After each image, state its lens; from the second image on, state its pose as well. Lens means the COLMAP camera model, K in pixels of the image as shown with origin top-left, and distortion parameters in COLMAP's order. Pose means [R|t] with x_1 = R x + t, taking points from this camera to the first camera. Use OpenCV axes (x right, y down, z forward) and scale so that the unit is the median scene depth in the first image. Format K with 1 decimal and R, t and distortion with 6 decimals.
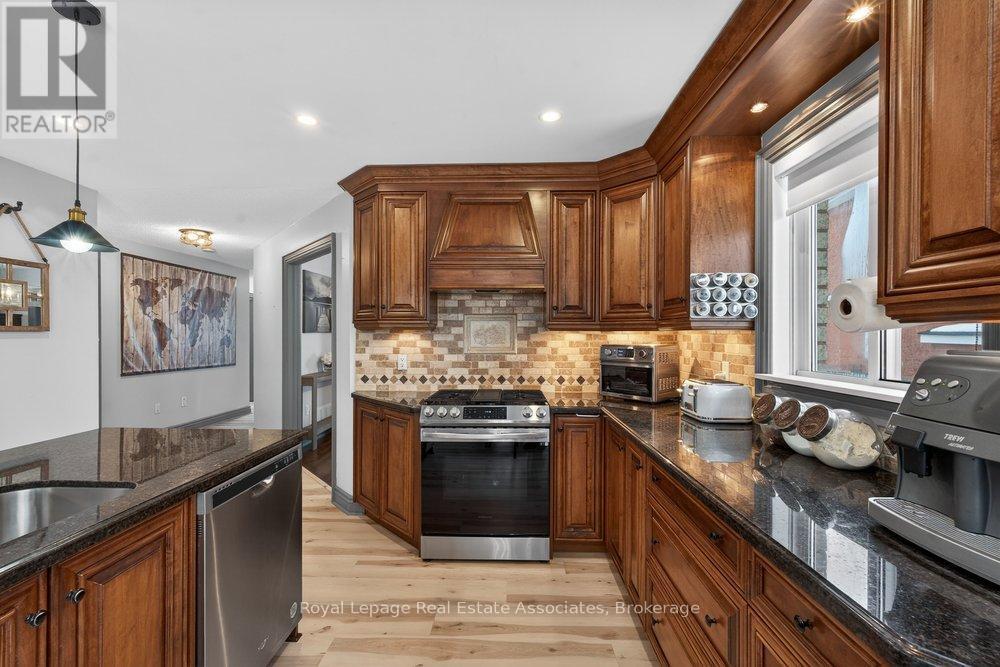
lens RADIAL K [[428.9, 0, 502.7], [0, 428.9, 336.2], [0, 0, 1]] dist [0.002014, -0.000093]
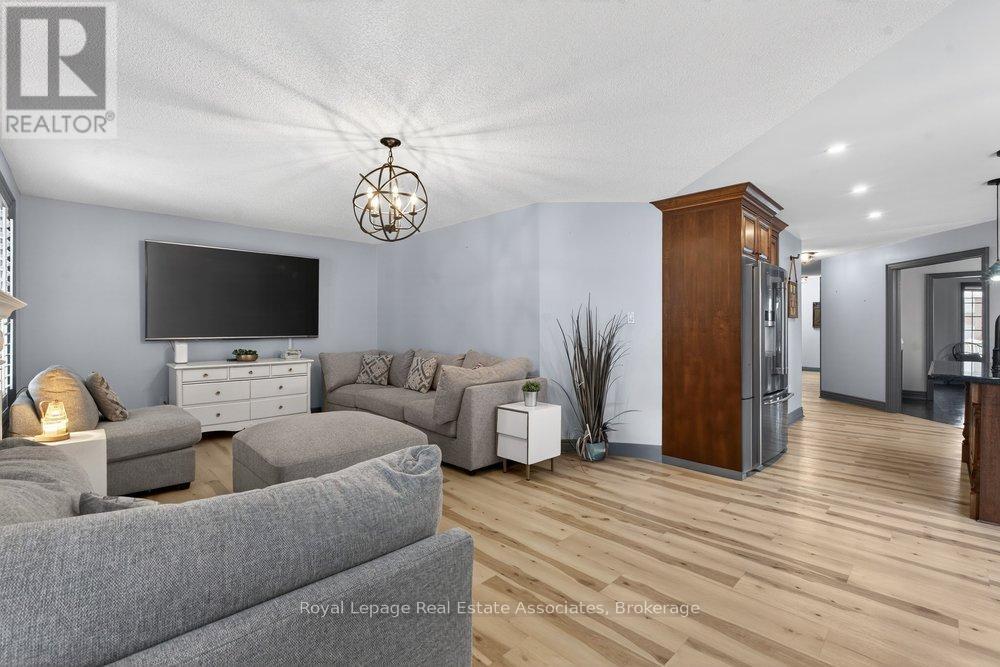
lens RADIAL K [[439.0, 0, 494.5], [0, 439.0, 327.9], [0, 0, 1]] dist [-0.002902, -0.000432]
pose [[0.718969, -0.000125, -0.695042, -0.643144], [-0.001619, 0.999997, -0.001855, 0.040175], [0.695040, 0.002459, 0.718967, -1.346414]]
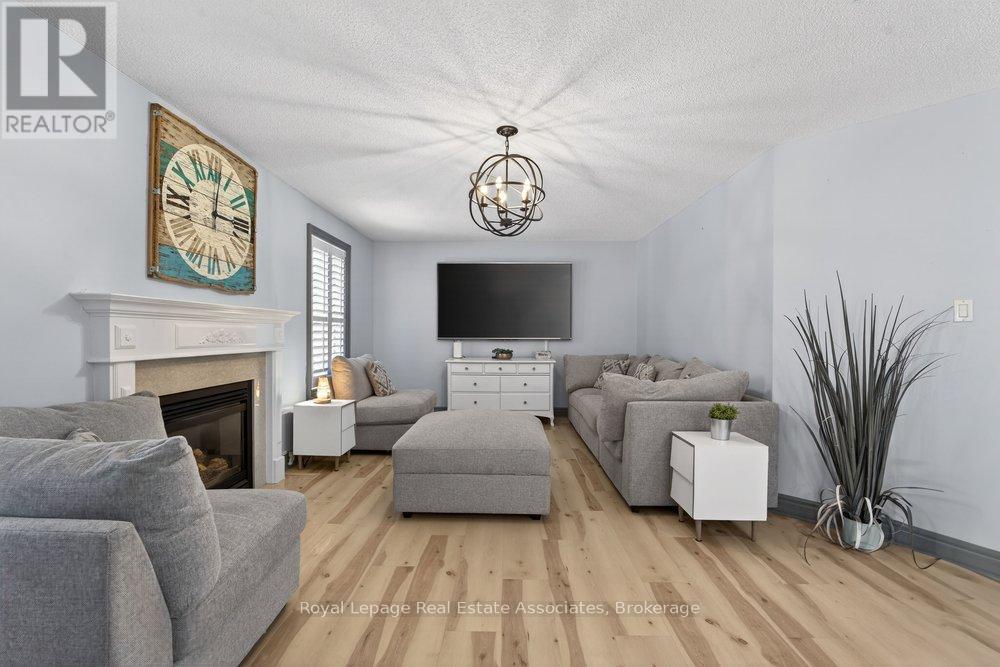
lens RADIAL K [[437.3, 0, 497.7], [0, 437.3, 334.8], [0, 0, 1]] dist [-0.000285, -0.000417]
pose [[0.015610, 0.005056, -0.999865, -0.567104], [-0.007009, 0.999963, 0.004947, 0.049509], [0.999854, 0.006931, 0.015644, -0.844325]]
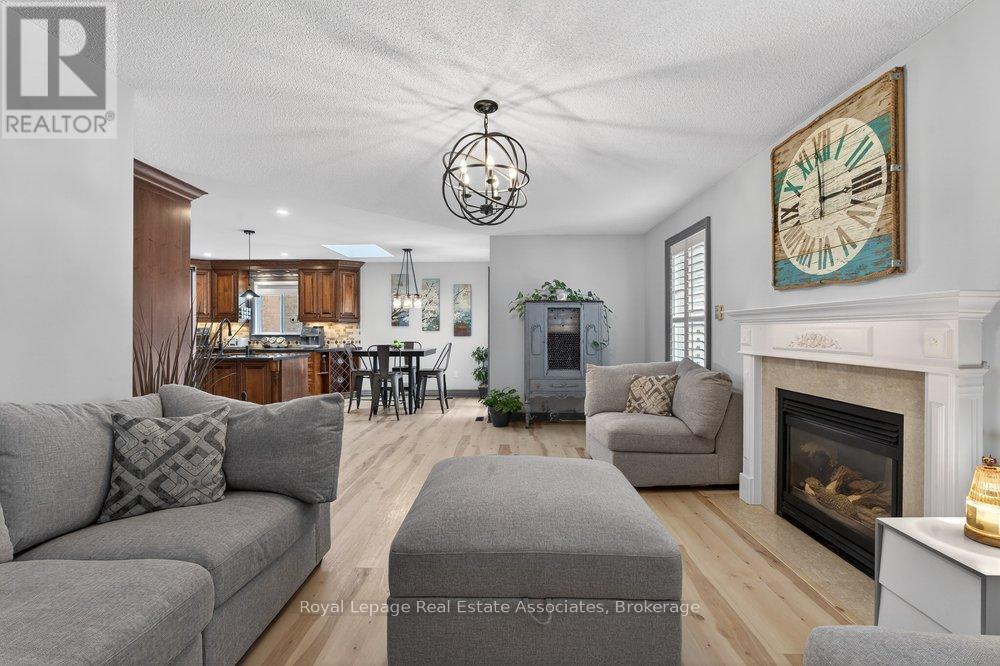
lens RADIAL K [[437.3, 0, 497.7], [0, 437.3, 334.3], [0, 0, 1]] dist [-0.000285, -0.000417]
pose [[-0.004267, -0.008915, 0.999951, -2.283435], [0.003125, 0.999955, 0.008928, 0.042346], [-0.999986, 0.003163, -0.004239, -0.829597]]
